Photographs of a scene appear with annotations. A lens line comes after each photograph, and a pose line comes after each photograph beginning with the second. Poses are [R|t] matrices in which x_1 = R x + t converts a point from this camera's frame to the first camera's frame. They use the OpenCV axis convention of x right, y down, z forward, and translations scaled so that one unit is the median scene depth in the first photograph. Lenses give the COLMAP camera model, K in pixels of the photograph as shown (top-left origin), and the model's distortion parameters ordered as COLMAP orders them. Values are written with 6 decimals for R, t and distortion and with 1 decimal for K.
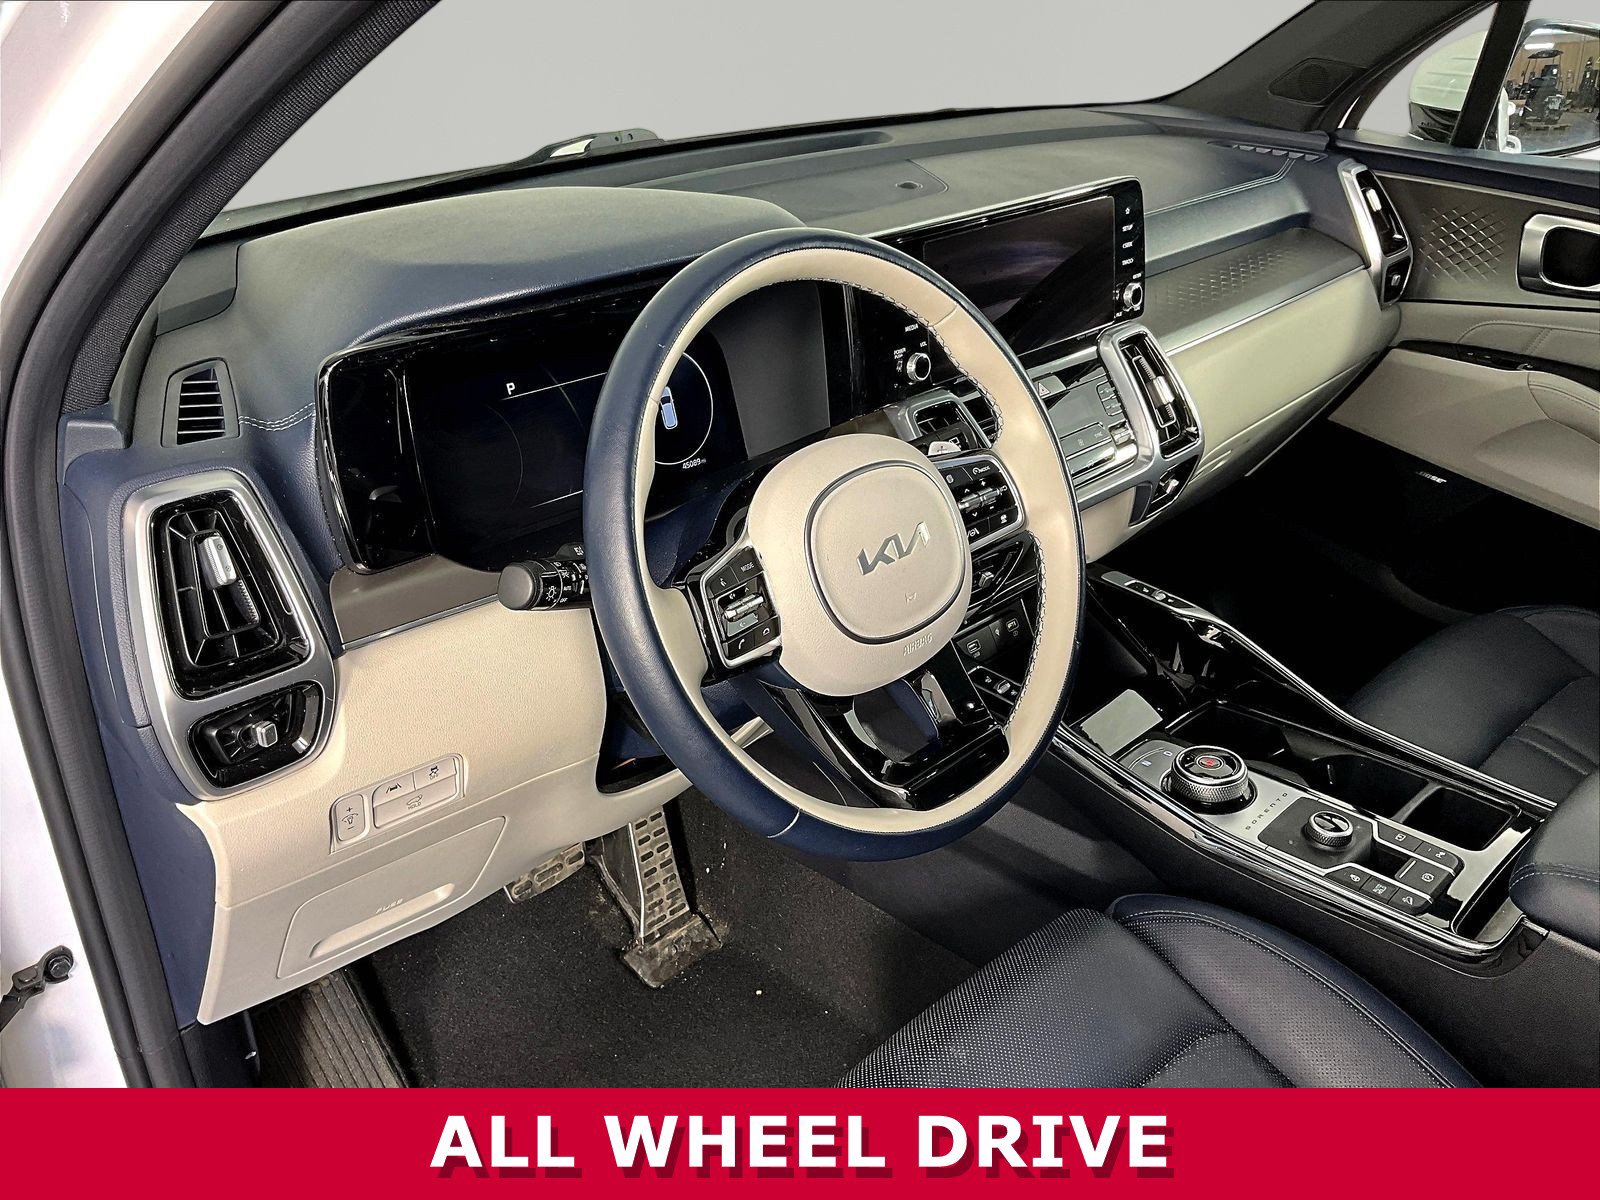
lens RADIAL K [[1362.6, 0, 800.0], [0, 1362.6, 600.0], [0, 0, 1]] dist [0.051102, -0.118838]
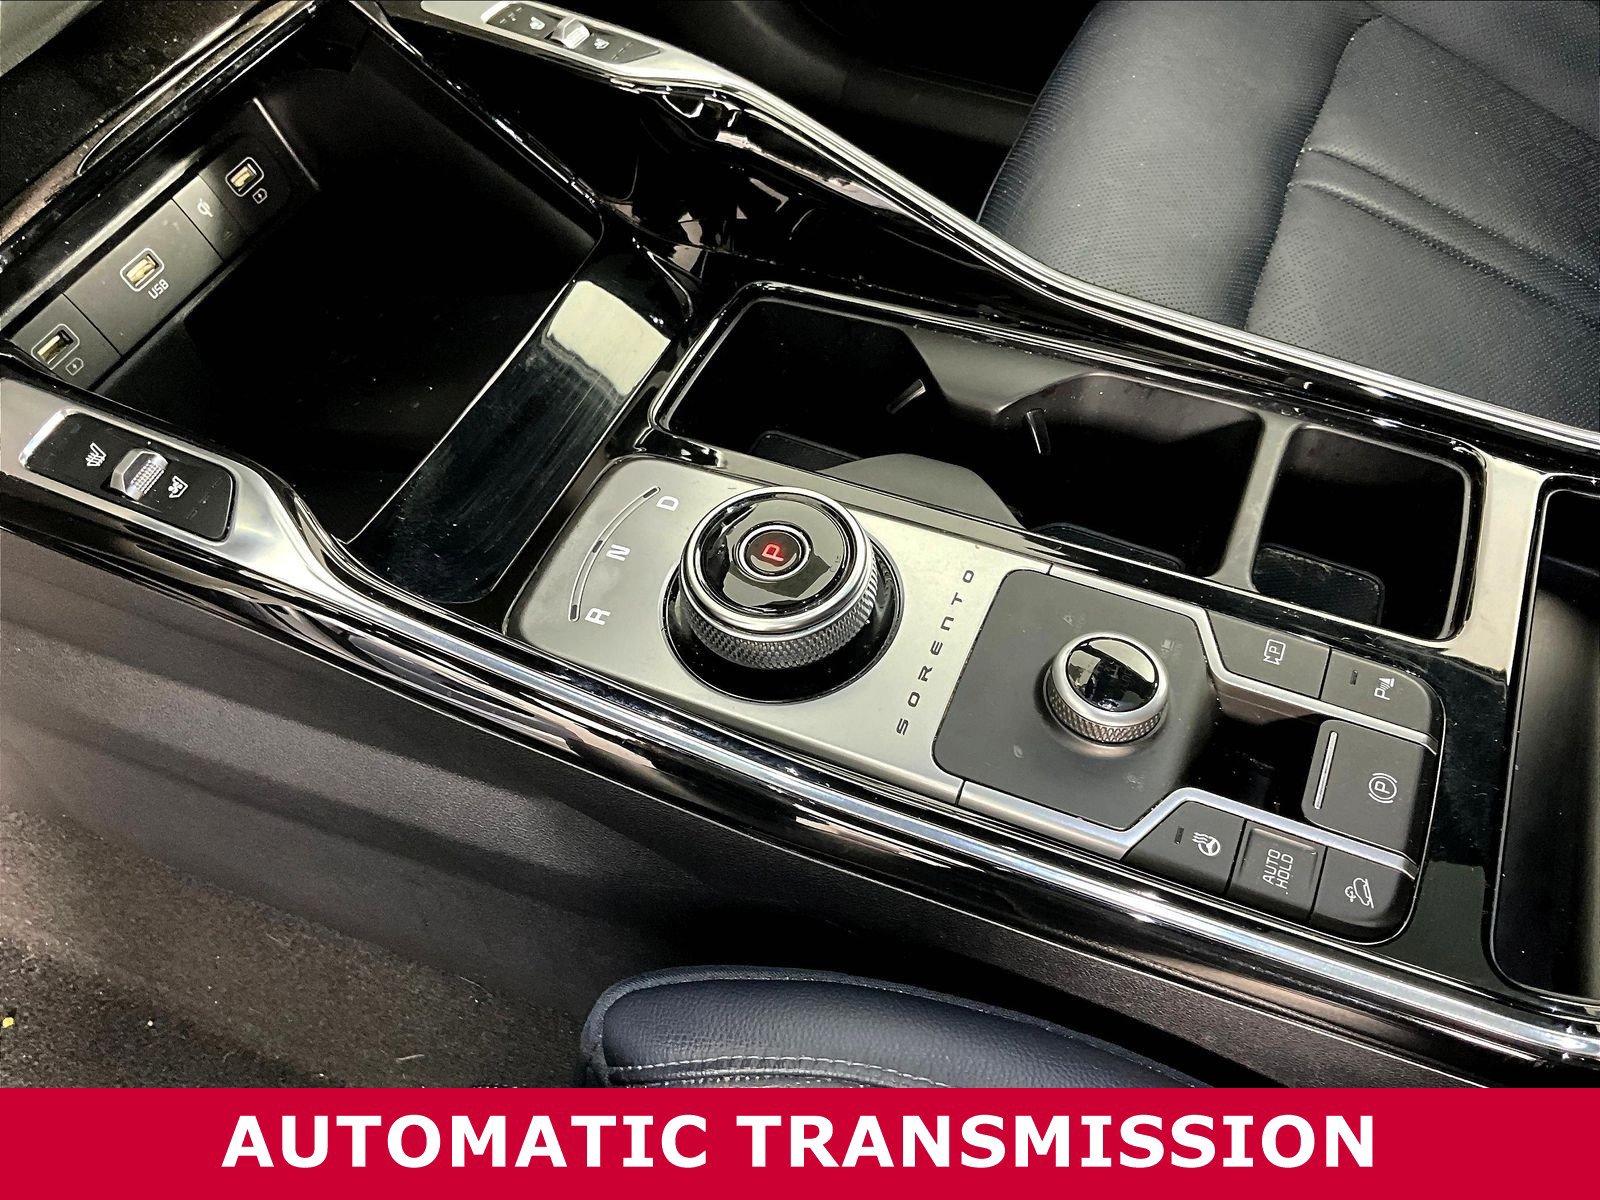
lens RADIAL K [[1362.6, 0, 800.0], [0, 1362.6, 600.0], [0, 0, 1]] dist [0.051102, -0.118838]
pose [[0.926920, -0.296306, 0.230265, 0.193922], [0.169522, 0.878069, 0.447501, -0.027368], [-0.334786, -0.375763, 0.864130, 0.601126]]
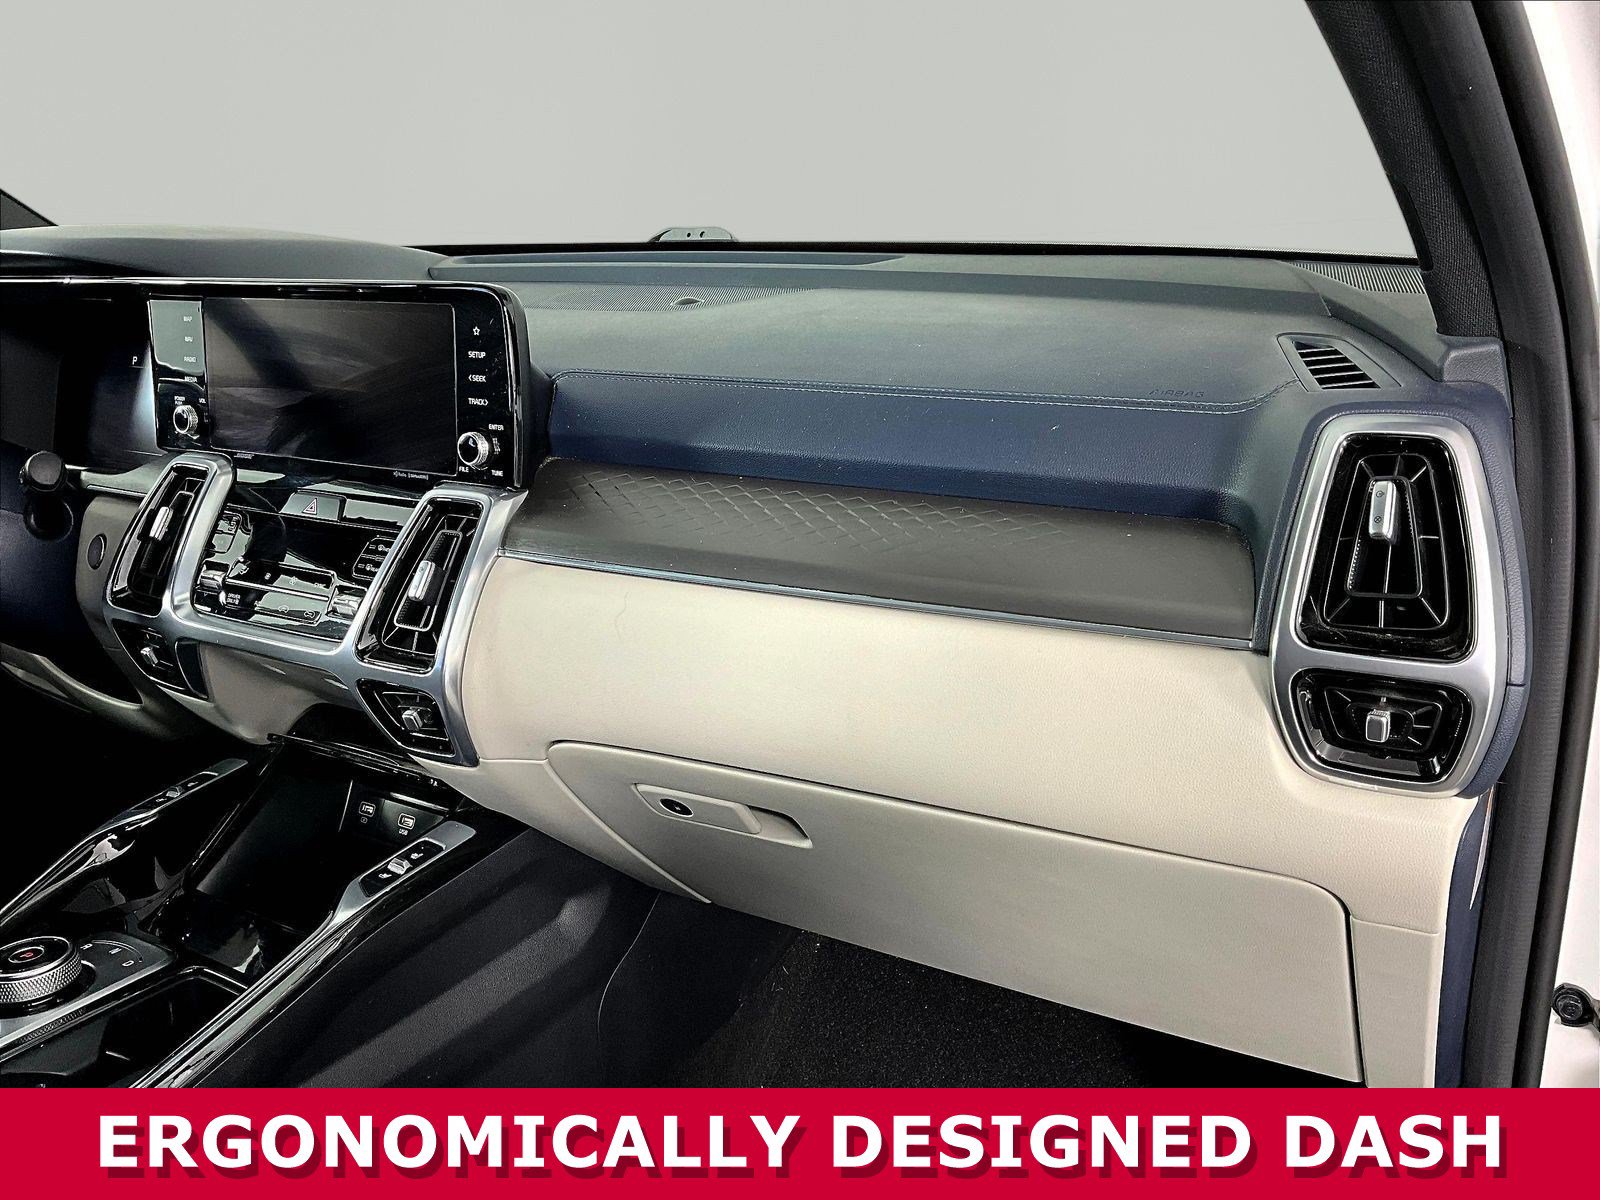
lens RADIAL K [[1362.6, 0, 800.0], [0, 1362.6, 600.0], [0, 0, 1]] dist [0.051102, -0.118838]
pose [[0.240233, 0.297276, -0.924075, 0.960257], [-0.410109, 0.893905, 0.180954, -0.349768], [0.879829, 0.335500, 0.336662, 0.935790]]
